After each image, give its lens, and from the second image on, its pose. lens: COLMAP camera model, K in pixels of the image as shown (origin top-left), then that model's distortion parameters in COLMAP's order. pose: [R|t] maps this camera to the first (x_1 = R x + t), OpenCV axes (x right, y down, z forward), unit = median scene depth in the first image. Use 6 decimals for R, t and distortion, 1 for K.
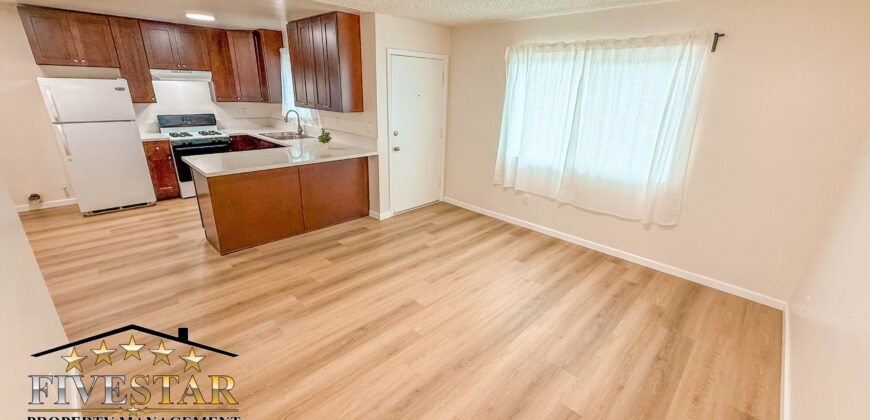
lens RADIAL K [[345.2, 0, 432.2], [0, 345.2, 209.0], [0, 0, 1]] dist [-0.003175, 0.000403]
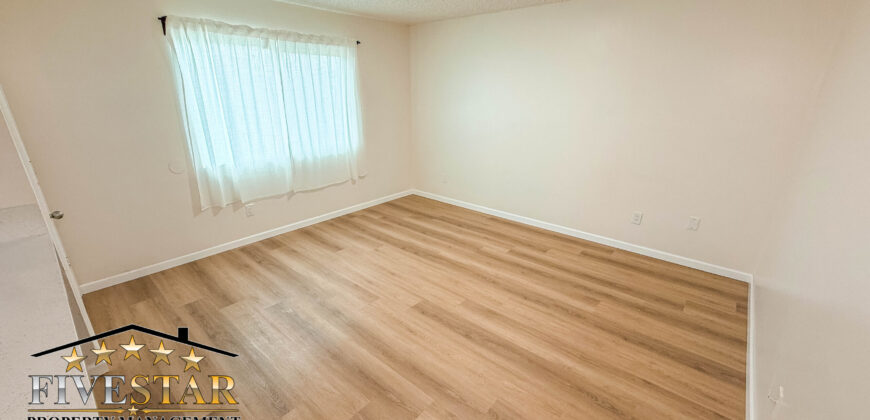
lens RADIAL K [[345.2, 0, 434.0], [0, 345.2, 209.4], [0, 0, 1]] dist [-0.003175, 0.000403]
pose [[-0.065301, -0.355113, 0.932540, -0.579675], [0.322733, 0.876791, 0.356484, -0.196471], [-0.944235, 0.324240, 0.057351, 0.557592]]
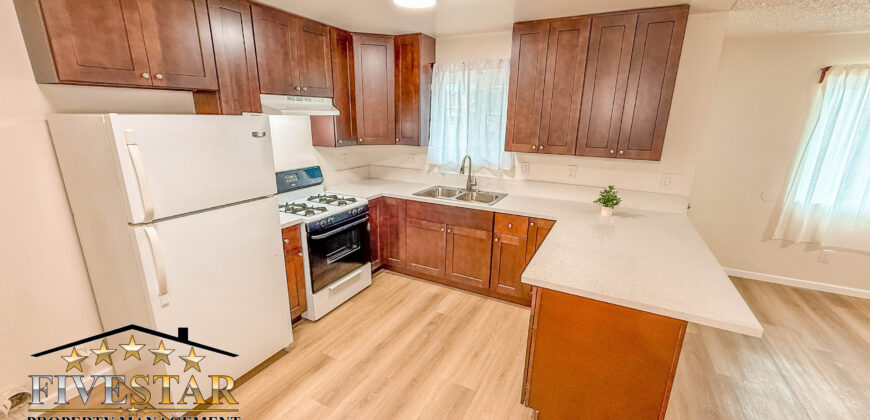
lens RADIAL K [[345.2, 0, 432.3], [0, 345.2, 211.1], [0, 0, 1]] dist [-0.003175, 0.000403]
pose [[0.958490, -0.090553, 0.270366, -0.844658], [0.107278, 0.993084, -0.047708, -0.201121], [-0.264176, 0.074732, 0.961575, 0.502528]]
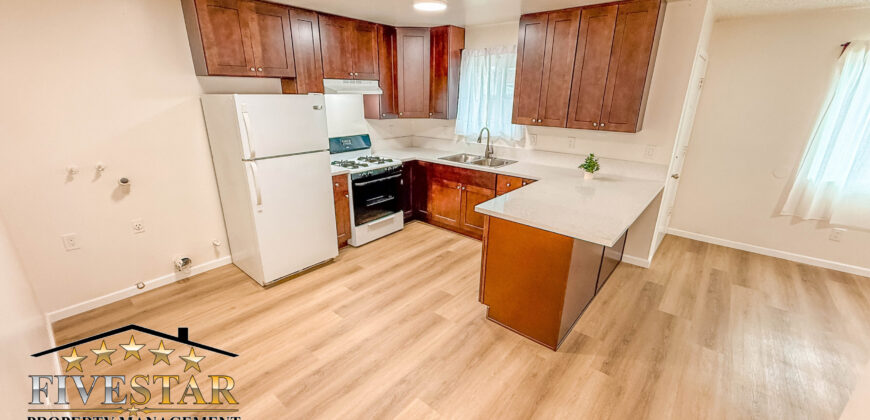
lens RADIAL K [[345.2, 0, 432.0], [0, 345.2, 210.4], [0, 0, 1]] dist [-0.003175, 0.000403]
pose [[0.997162, -0.041829, 0.062591, -0.750437], [0.042274, 0.999089, -0.005811, -0.125832], [-0.062291, 0.008440, 0.998022, 0.283520]]
